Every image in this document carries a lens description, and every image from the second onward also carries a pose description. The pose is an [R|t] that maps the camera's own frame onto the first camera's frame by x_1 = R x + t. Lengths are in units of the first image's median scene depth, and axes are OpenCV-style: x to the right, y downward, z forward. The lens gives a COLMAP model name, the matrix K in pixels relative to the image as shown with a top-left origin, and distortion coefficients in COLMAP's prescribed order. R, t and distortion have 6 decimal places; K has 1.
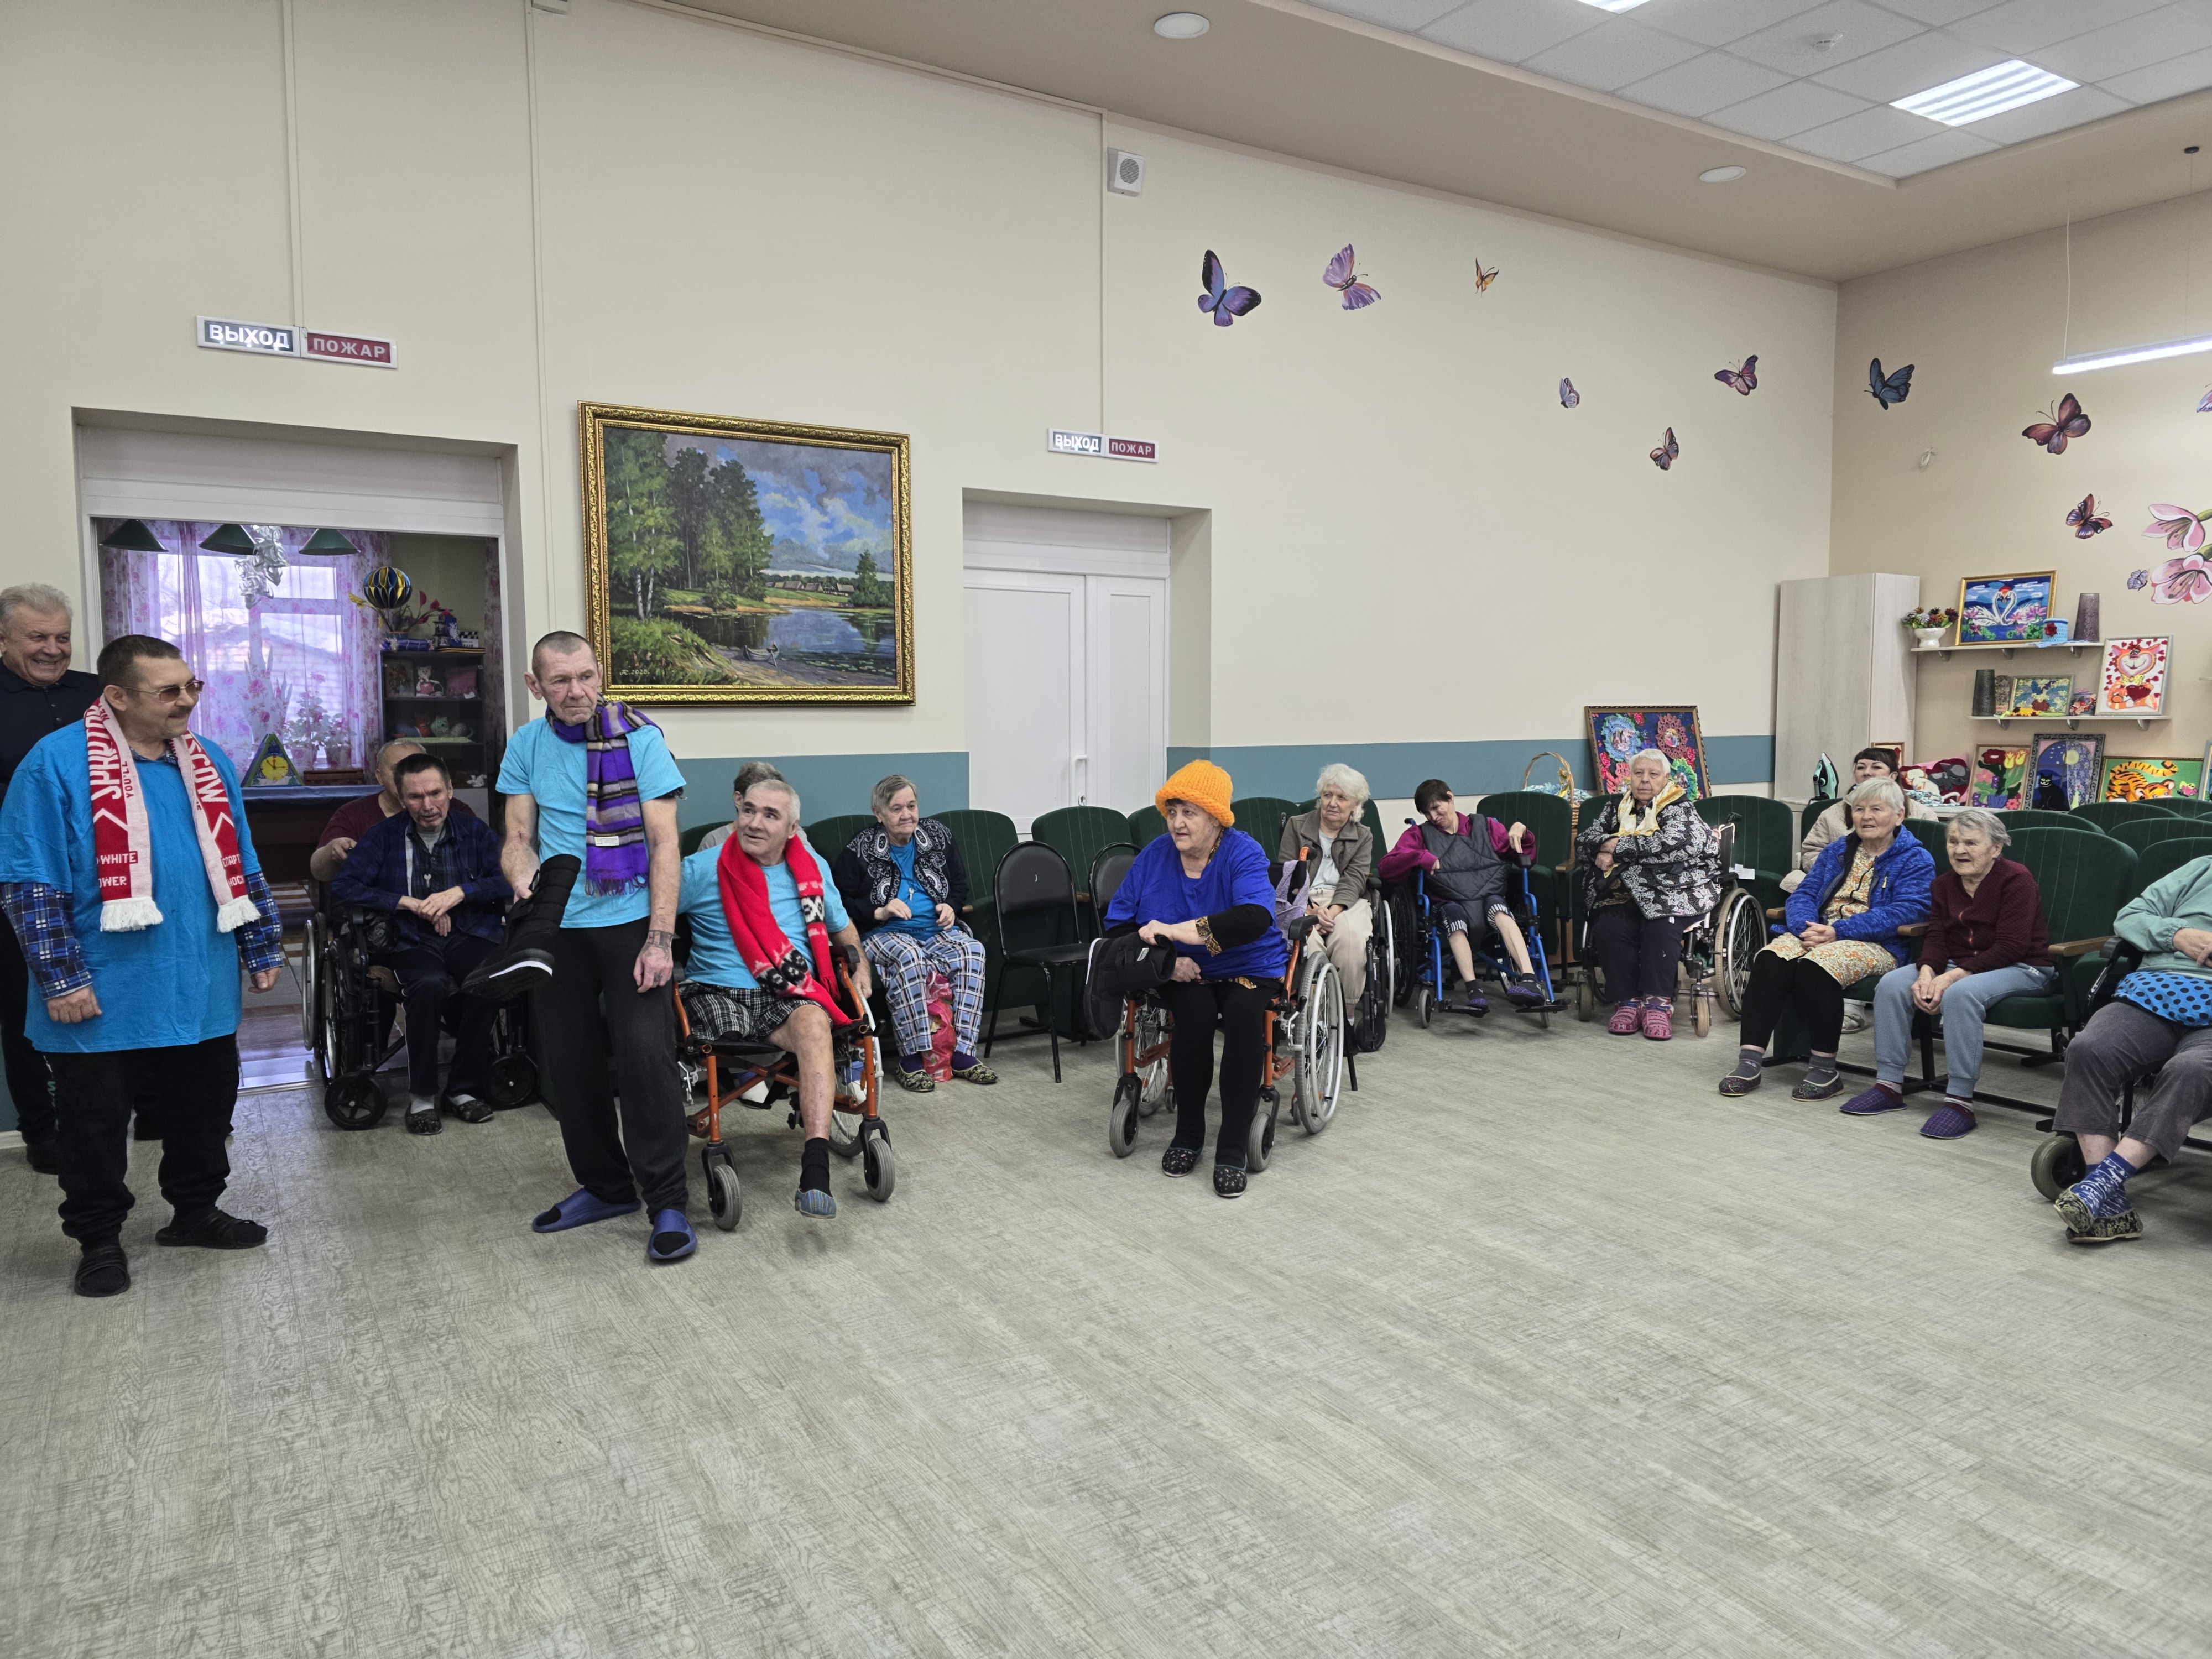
lens RADIAL K [[1446.6, 0, 1106.0], [0, 1446.6, 829.5], [0, 0, 1]] dist [0.083142, -0.075803]
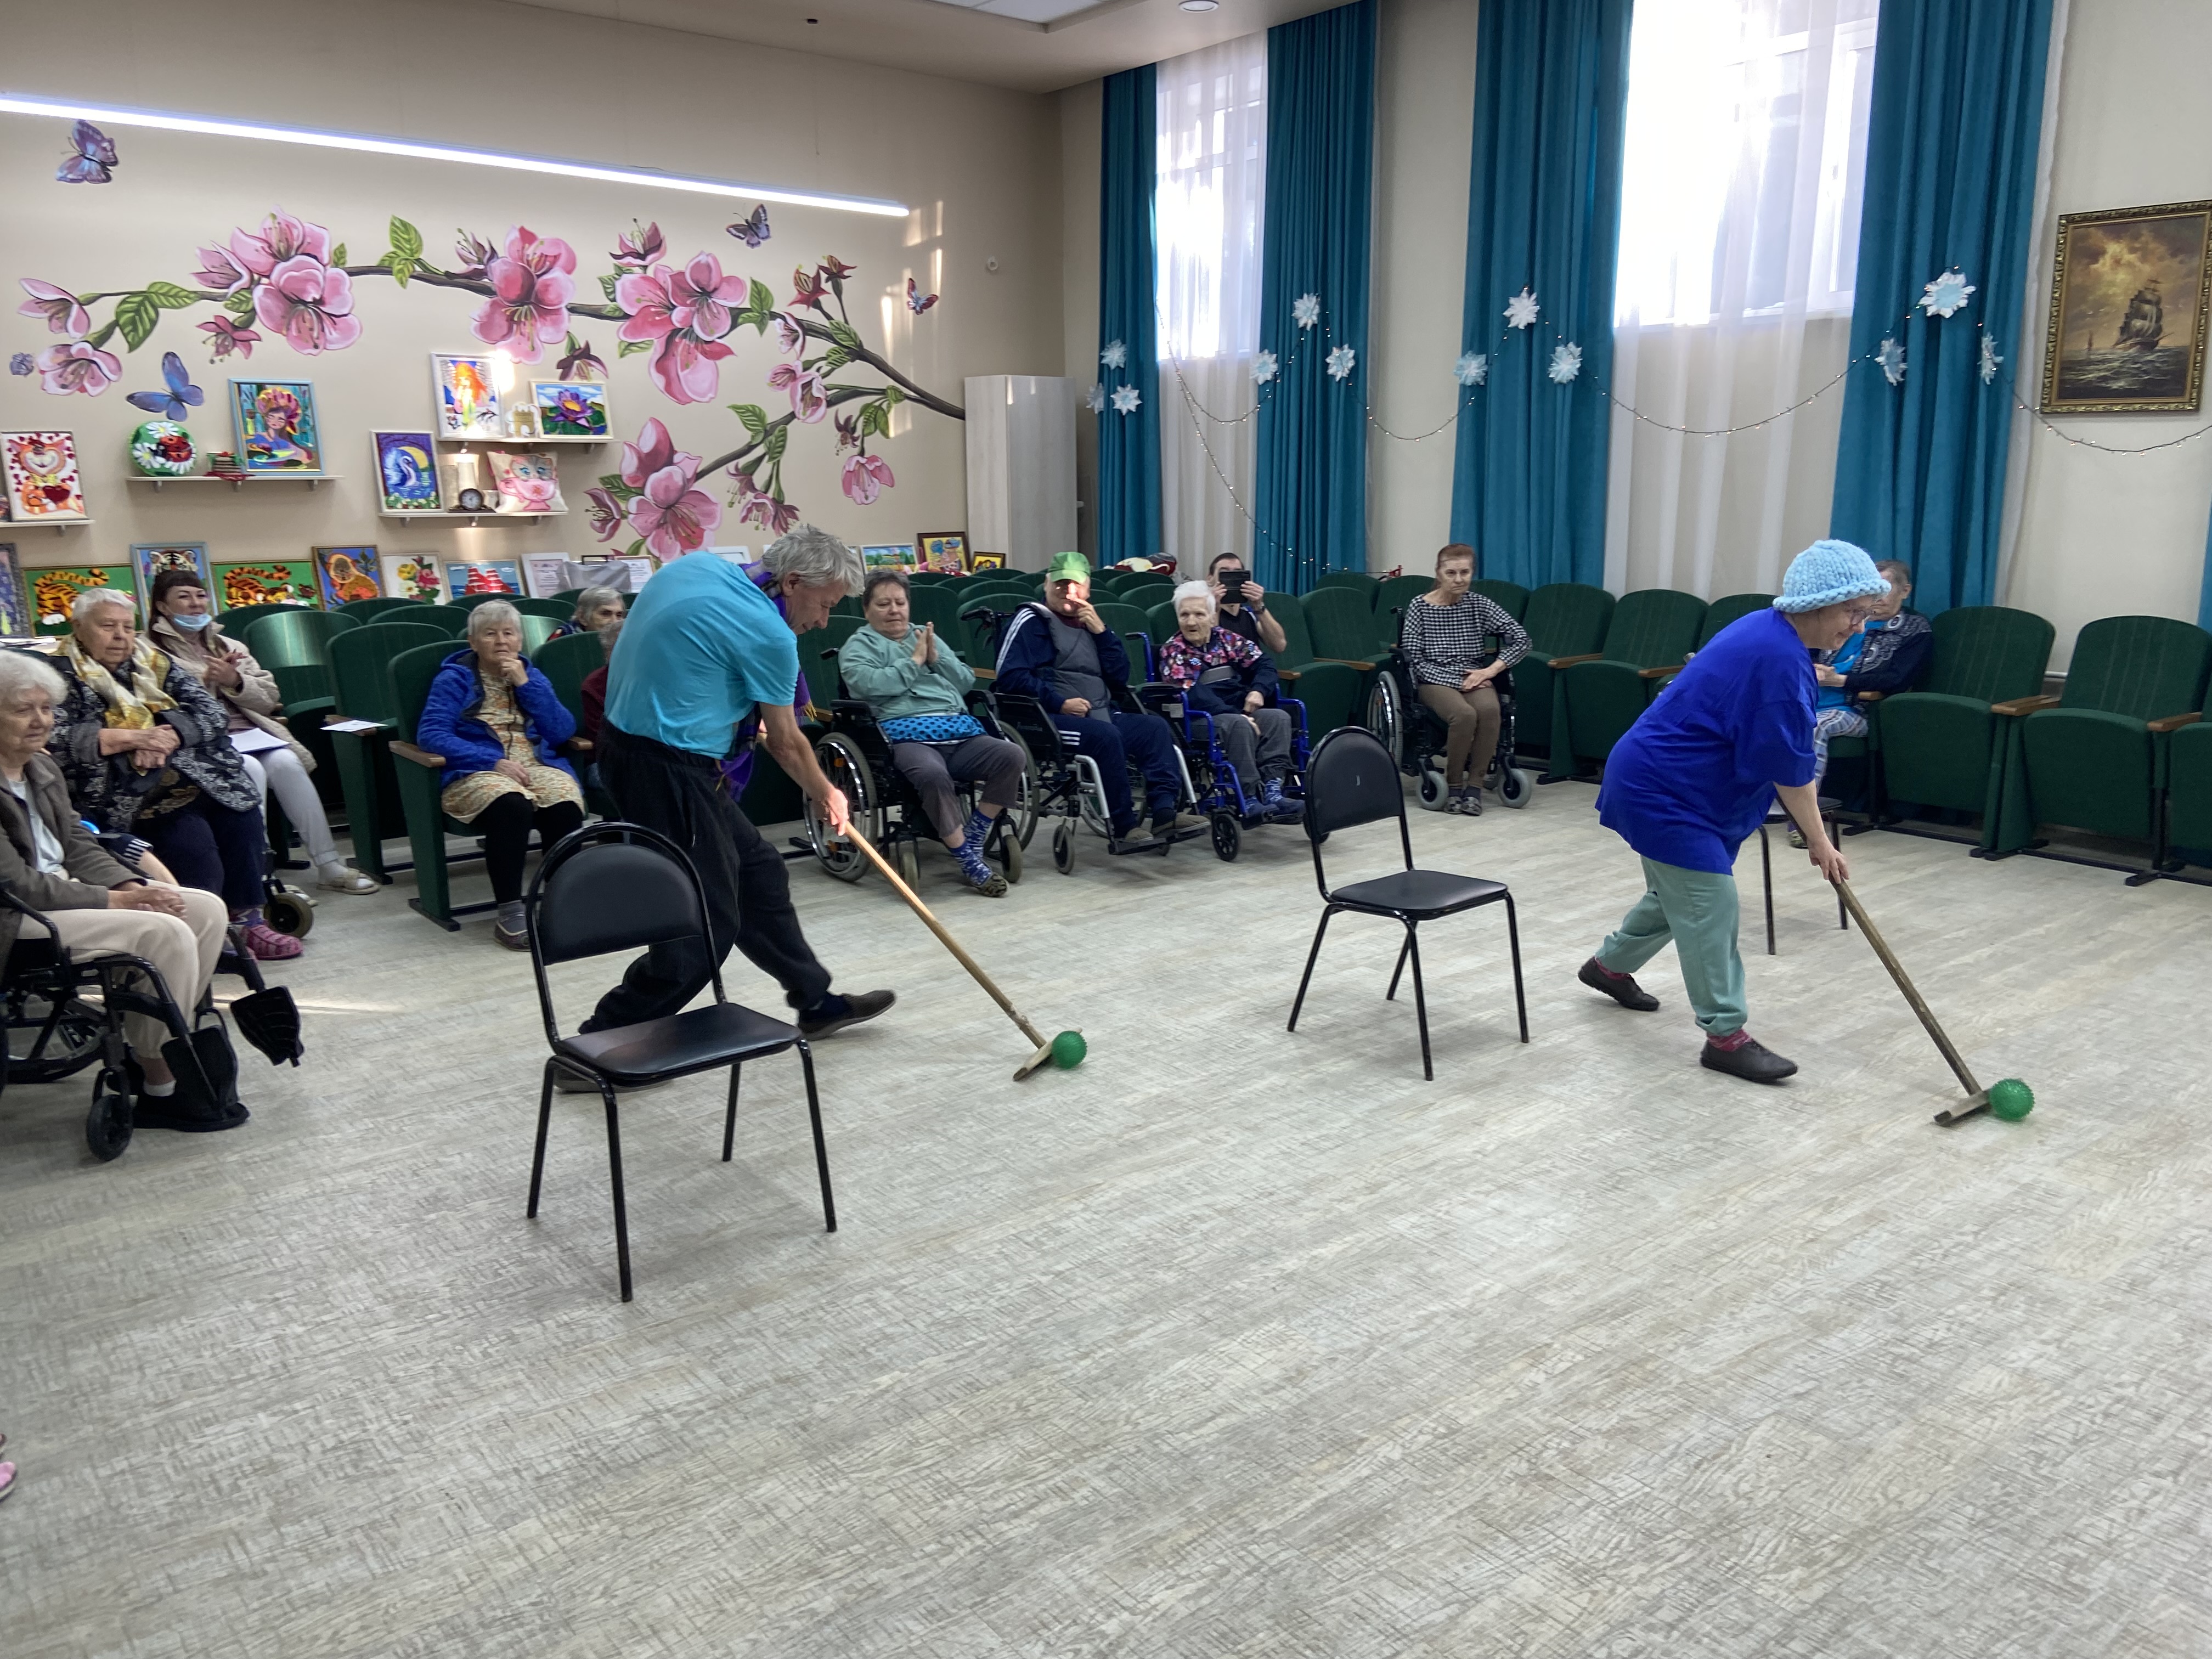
lens RADIAL K [[1722.2, 0, 1109.5], [0, 1722.2, 749.6], [0, 0, 1]] dist [0.123015, -0.154878]
pose [[-0.133741, -0.155438, 0.978750, -0.983624], [0.092135, 0.981395, 0.168448, -0.138597], [-0.986724, 0.112705, -0.116932, 1.151451]]
